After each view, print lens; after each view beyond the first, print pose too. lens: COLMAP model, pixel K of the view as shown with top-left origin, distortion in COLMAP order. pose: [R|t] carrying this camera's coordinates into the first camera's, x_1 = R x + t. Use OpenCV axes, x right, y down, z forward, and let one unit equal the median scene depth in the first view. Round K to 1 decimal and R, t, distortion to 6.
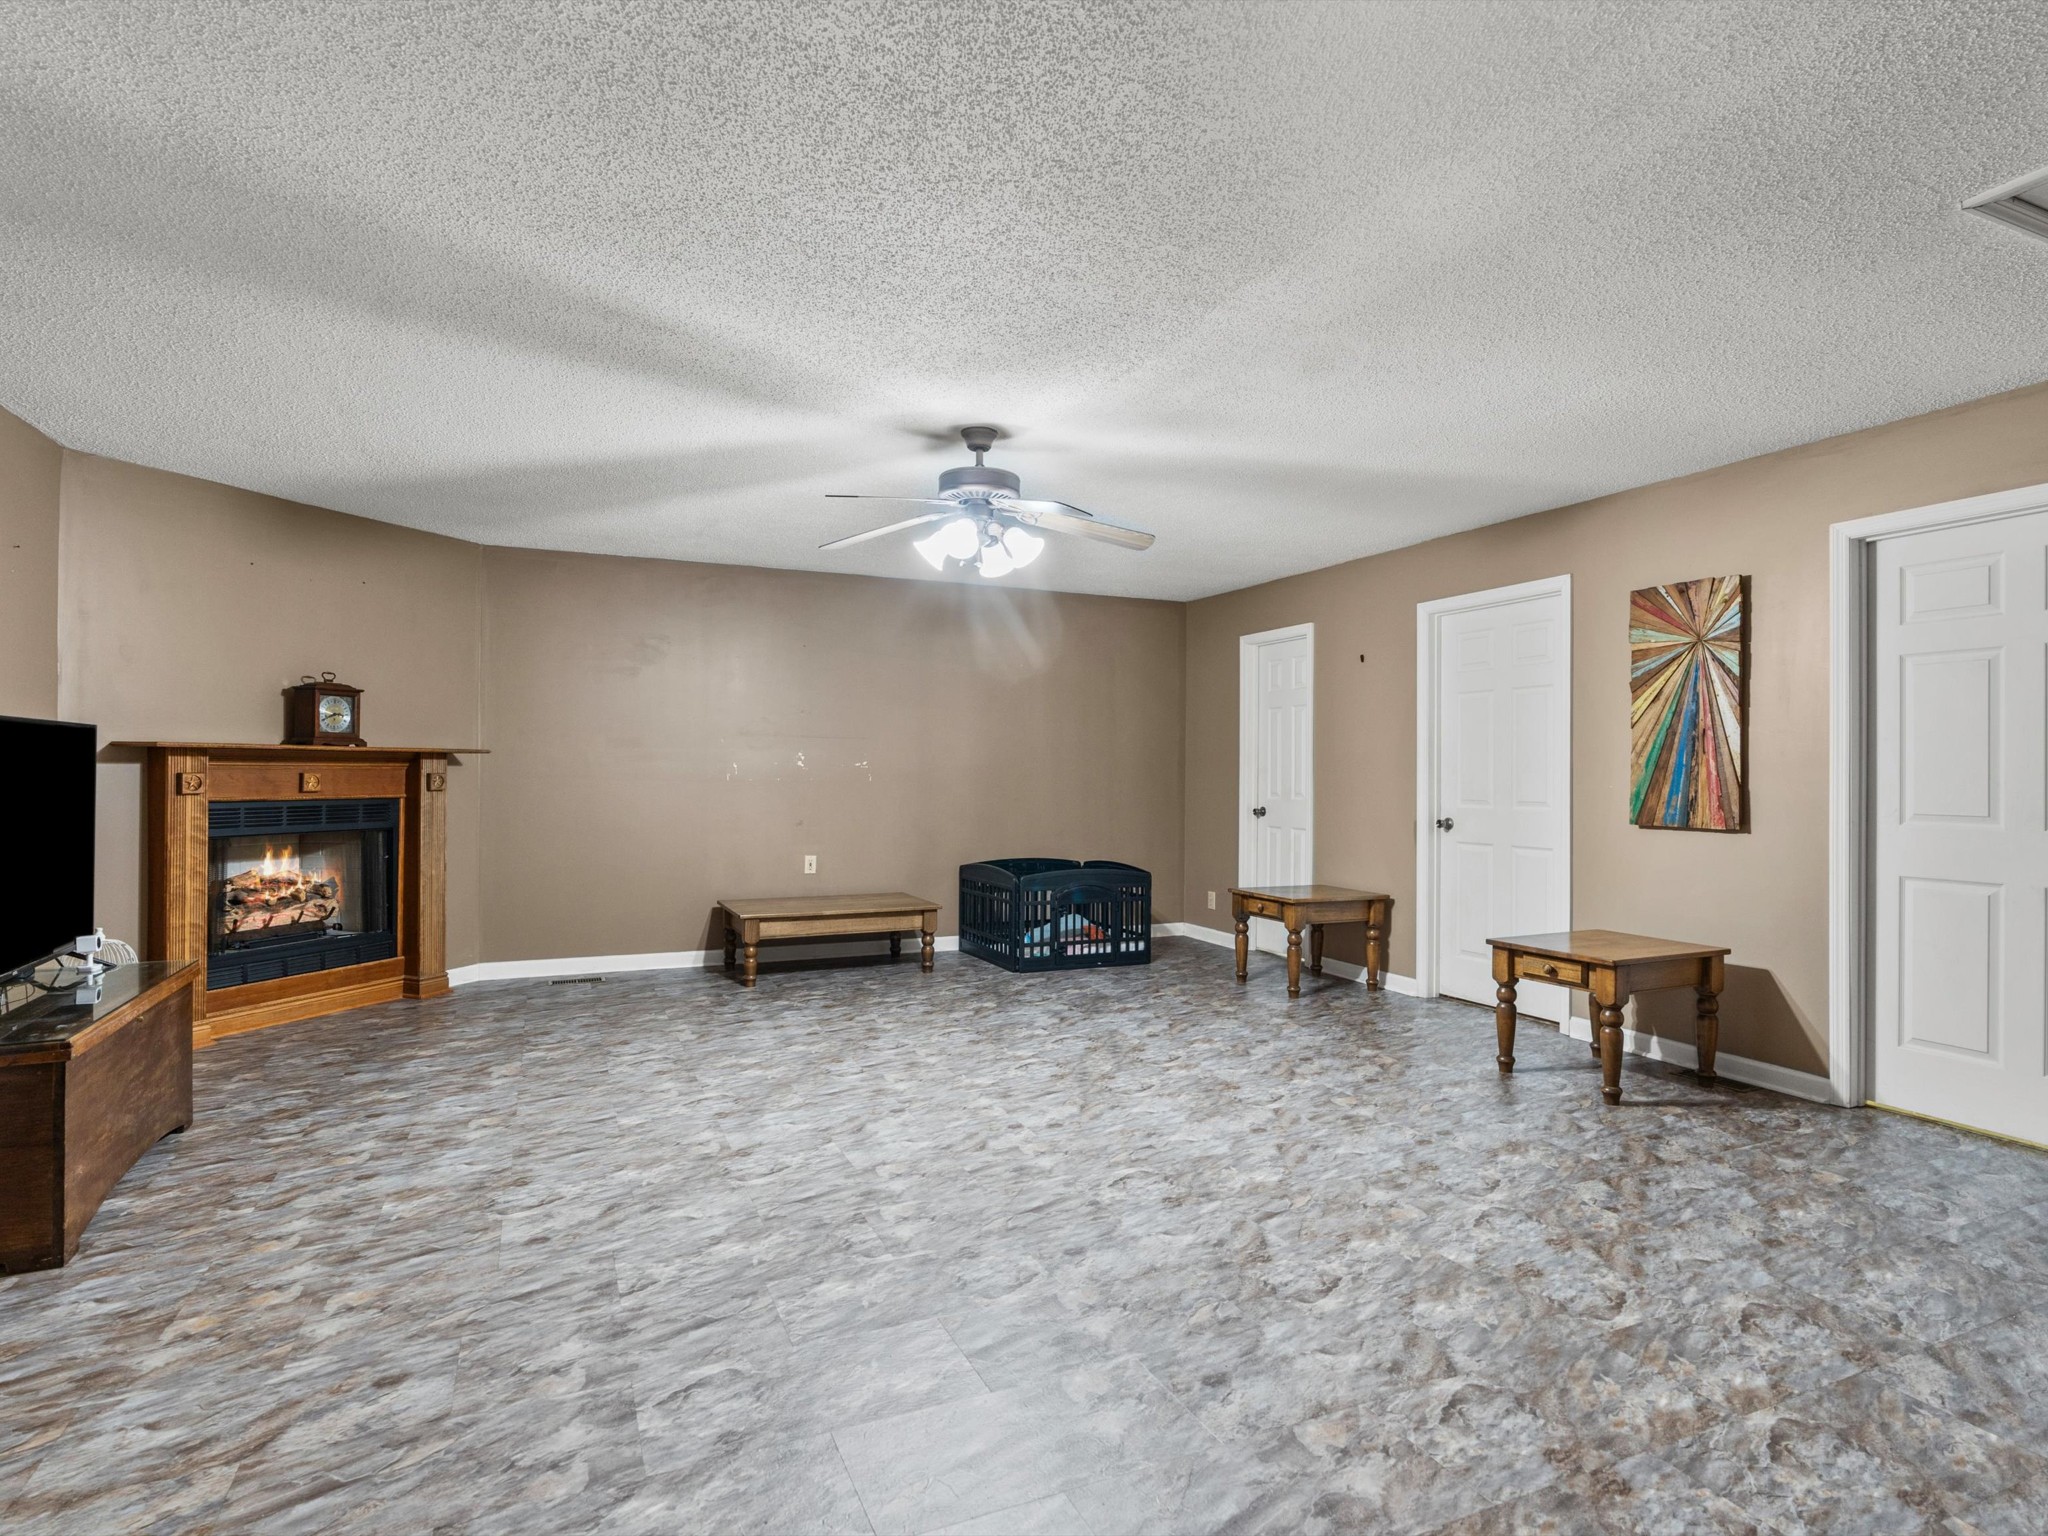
lens RADIAL K [[1038.2, 0, 1024.2], [0, 1038.2, 772.6], [0, 0, 1]] dist [-0.006320, 0.001446]
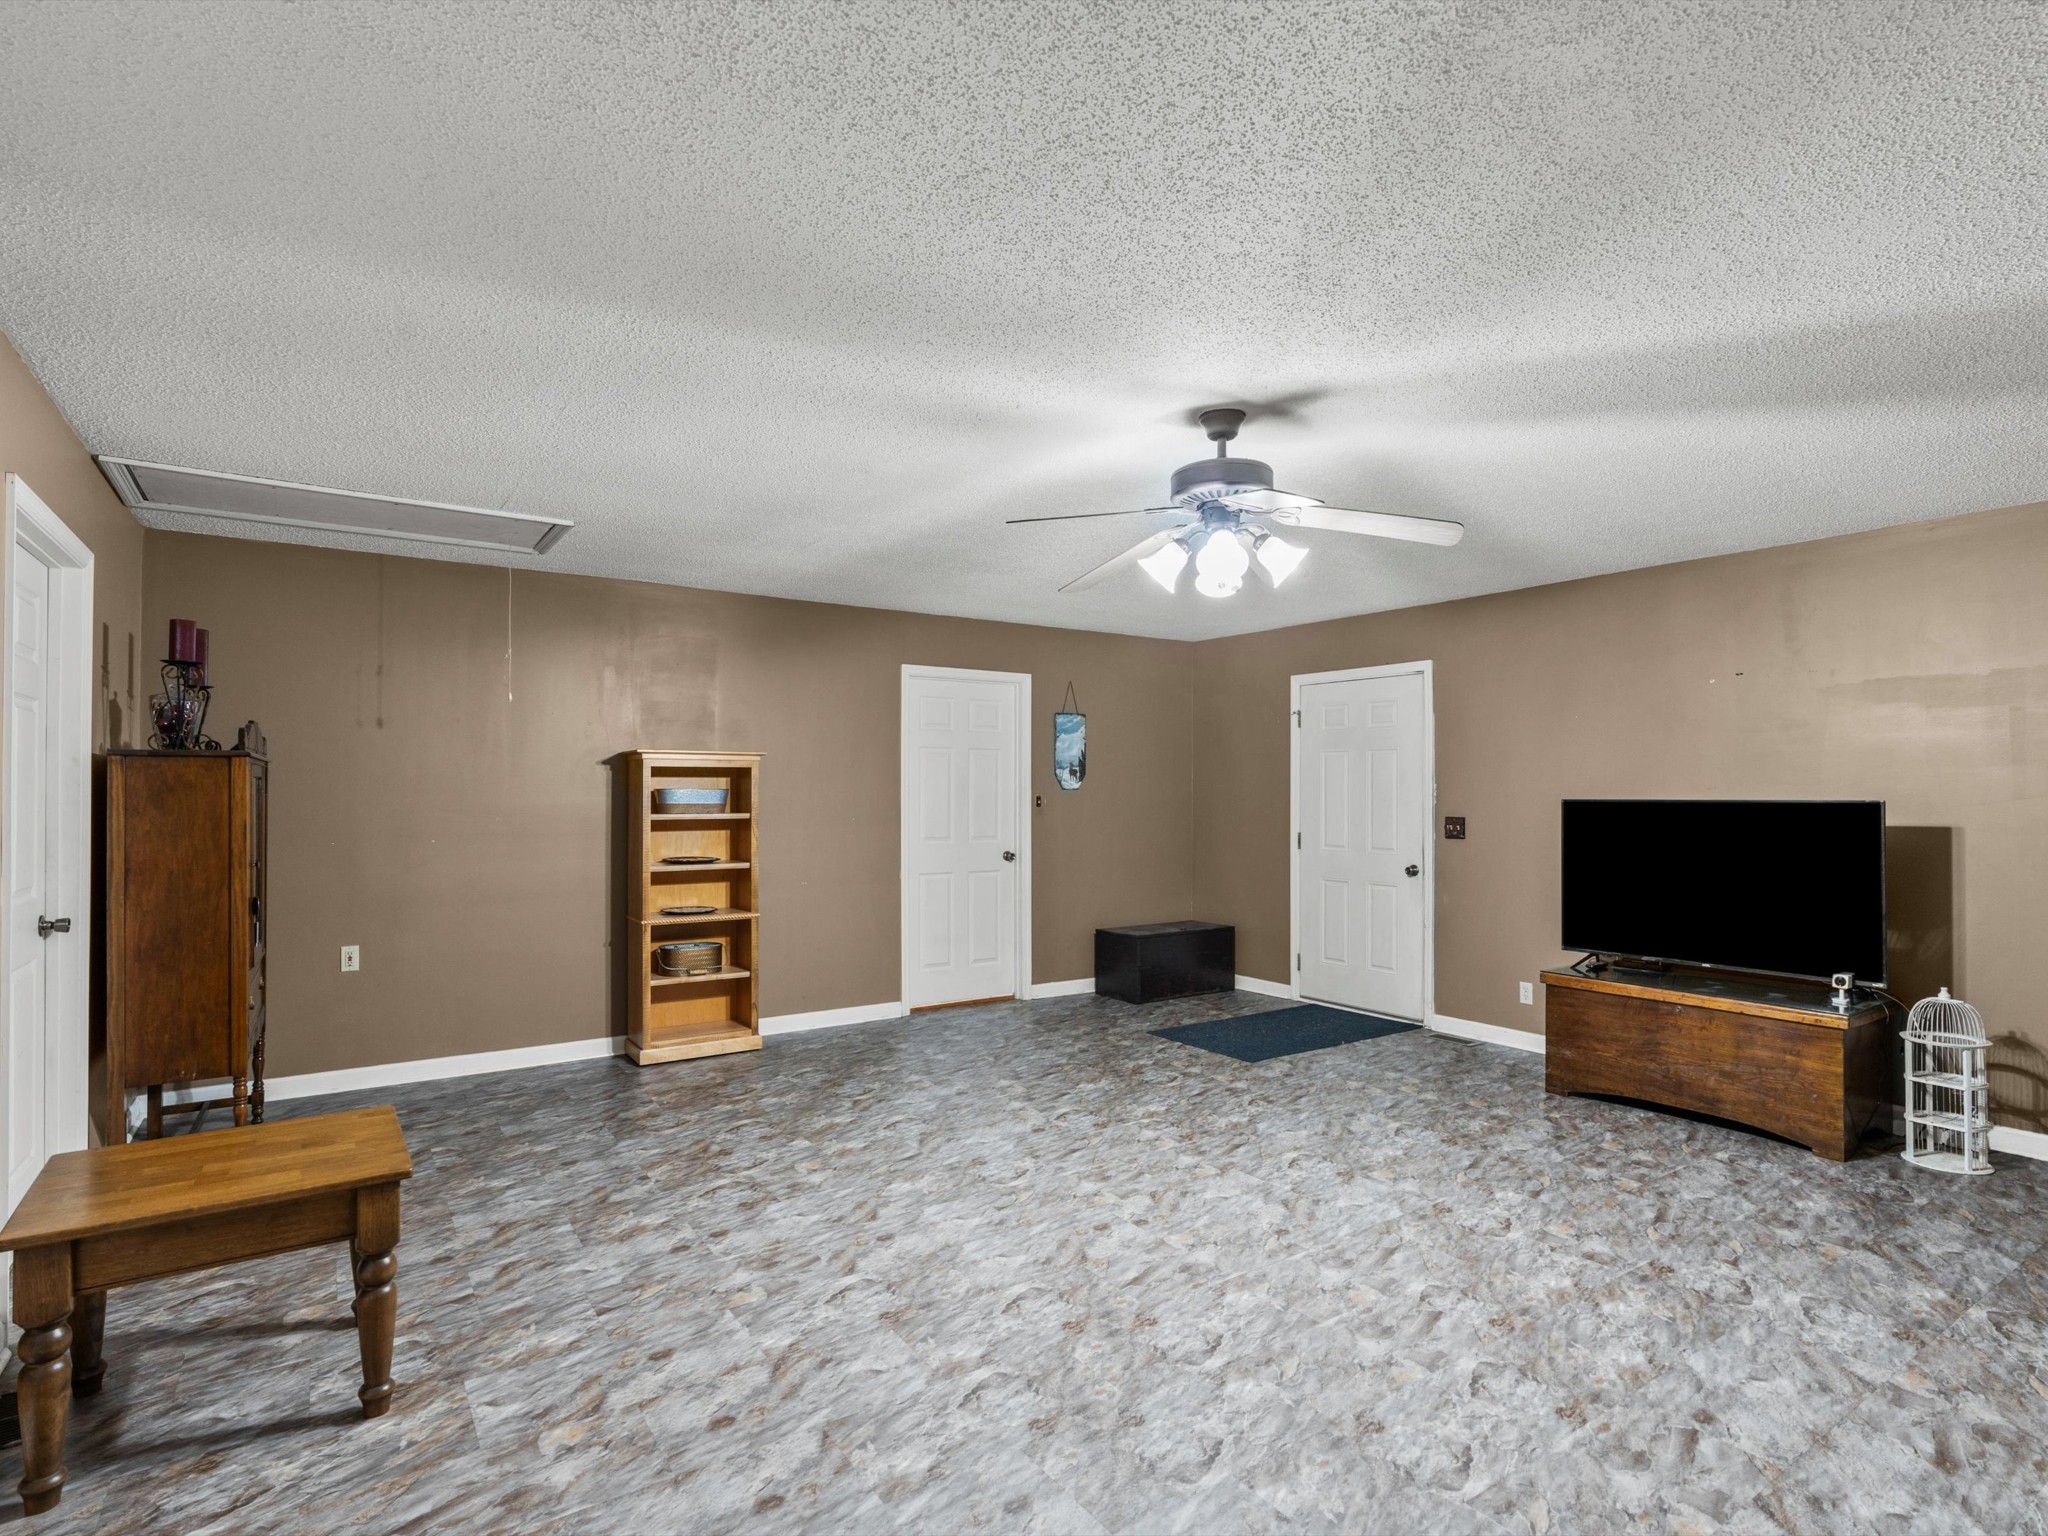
lens RADIAL K [[1038.2, 0, 1024.2], [0, 1038.2, 772.6], [0, 0, 1]] dist [-0.006320, 0.001446]
pose [[-0.984058, -0.011473, -0.177476, 0.306842], [-0.008197, 0.999782, -0.019178, -0.060995], [0.177657, -0.017418, -0.983938, 2.180352]]
